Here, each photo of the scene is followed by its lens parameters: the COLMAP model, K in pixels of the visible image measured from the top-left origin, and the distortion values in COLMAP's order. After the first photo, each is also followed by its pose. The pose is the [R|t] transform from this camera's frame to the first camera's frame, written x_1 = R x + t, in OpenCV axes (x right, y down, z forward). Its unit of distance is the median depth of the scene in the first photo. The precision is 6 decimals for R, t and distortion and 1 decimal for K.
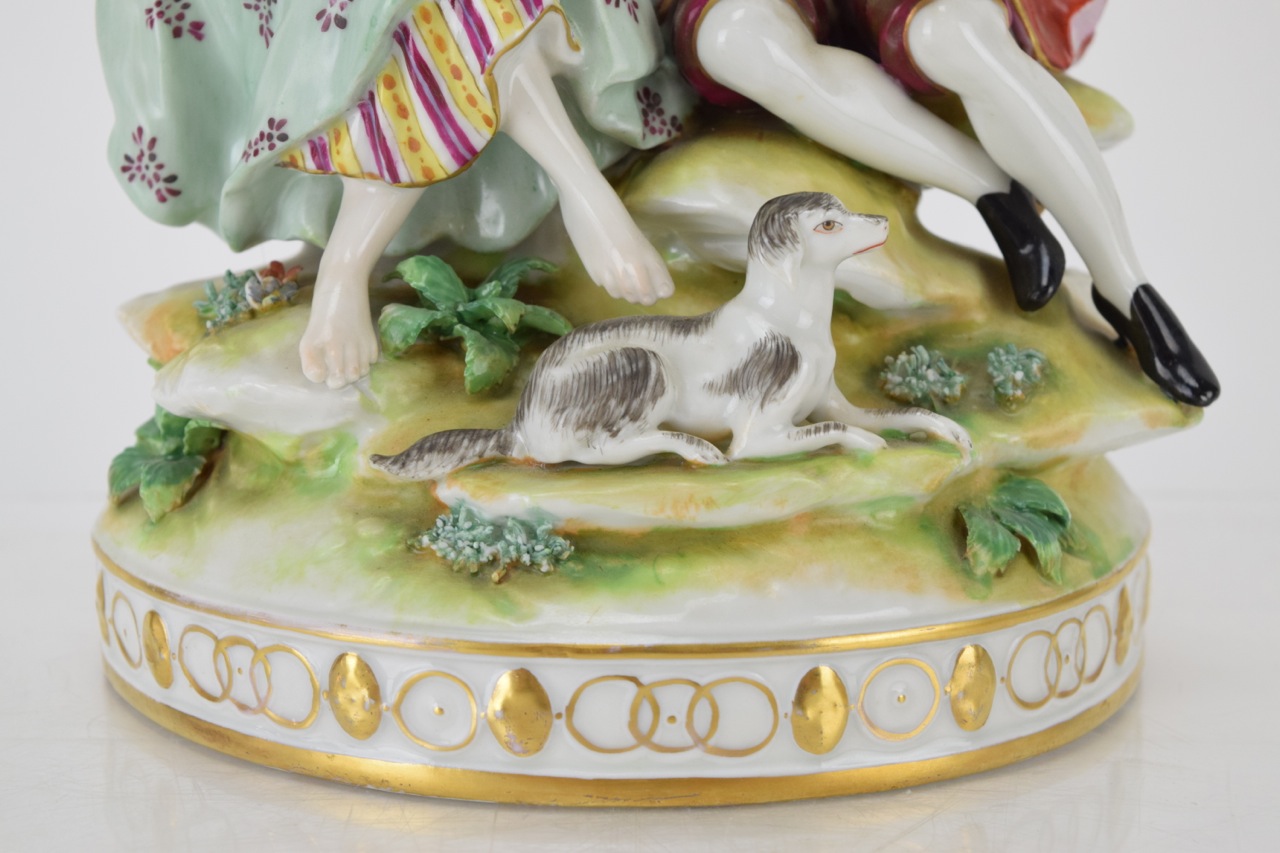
lens RADIAL K [[2842.0, 0, 640.0], [0, 2842.0, 426.5], [0, 0, 1]] dist [0.053892, 0.218319]
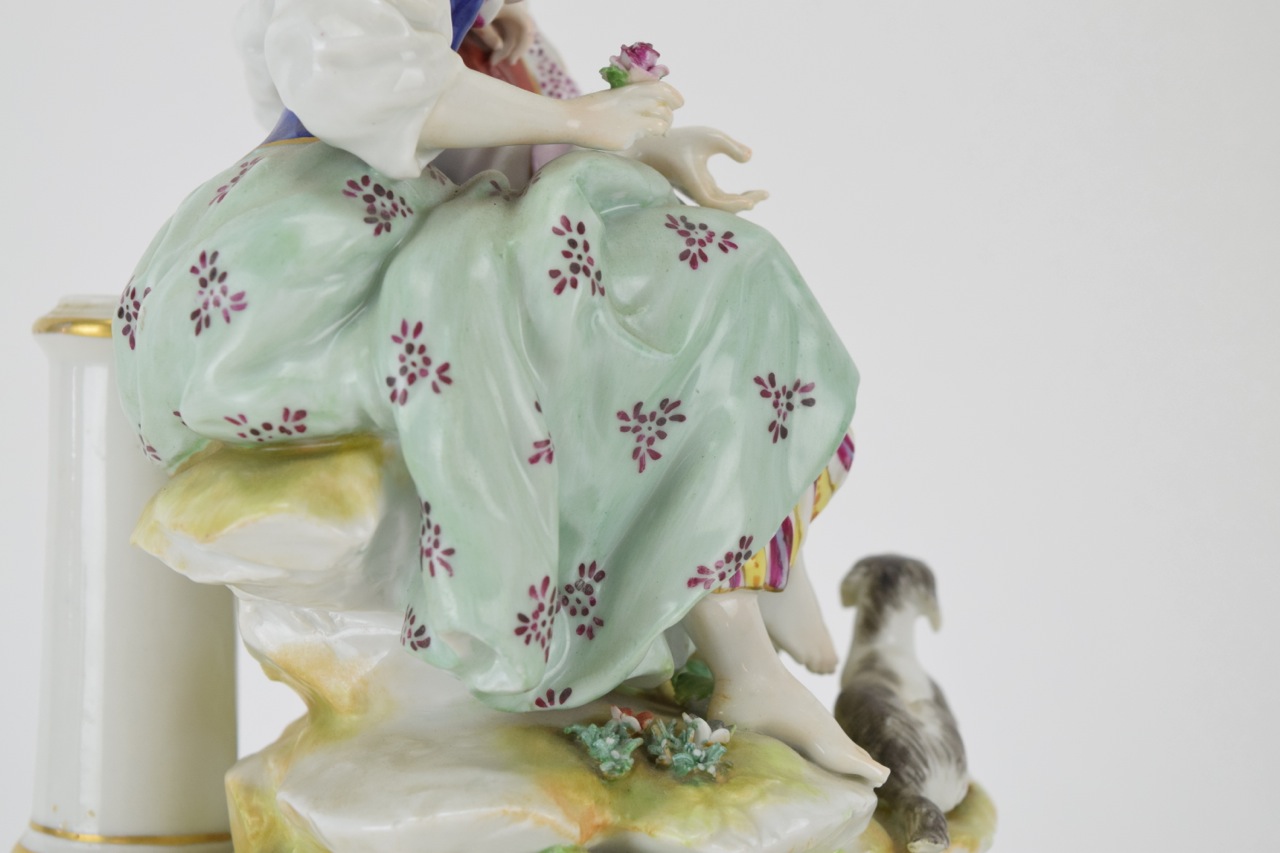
lens RADIAL K [[2842.0, 0, 640.0], [0, 2842.0, 426.5], [0, 0, 1]] dist [0.053892, 0.218319]
pose [[0.098545, -0.033624, 0.994564, -1.083336], [0.204451, 0.978793, 0.012833, -0.163866], [-0.973904, 0.202075, 0.103330, 0.926969]]
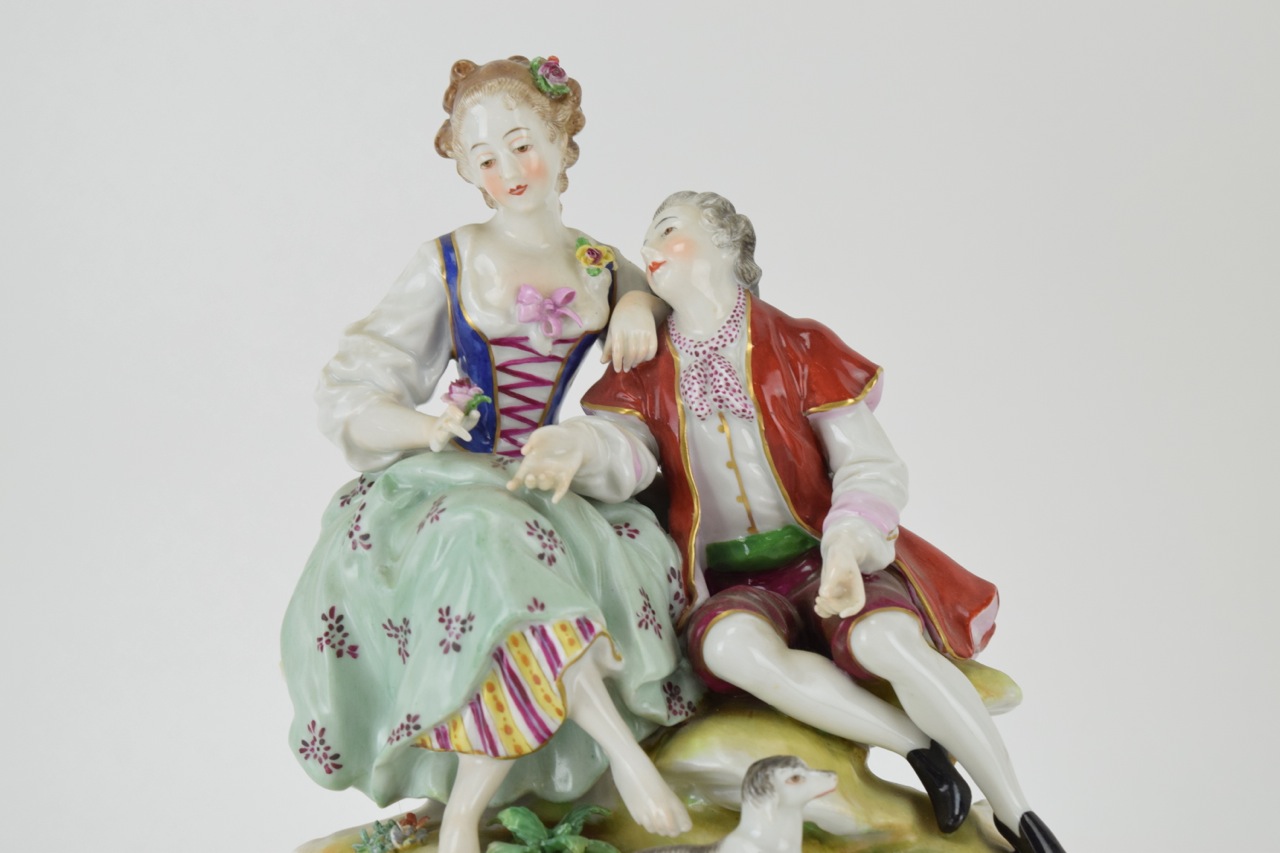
lens RADIAL K [[2842.0, 0, 640.0], [0, 2842.0, 426.5], [0, 0, 1]] dist [0.053892, 0.218319]
pose [[0.999260, -0.033397, -0.019084, 0.019559], [0.029446, 0.983384, -0.179136, 0.009697], [0.024750, 0.178441, 0.983639, -0.436954]]
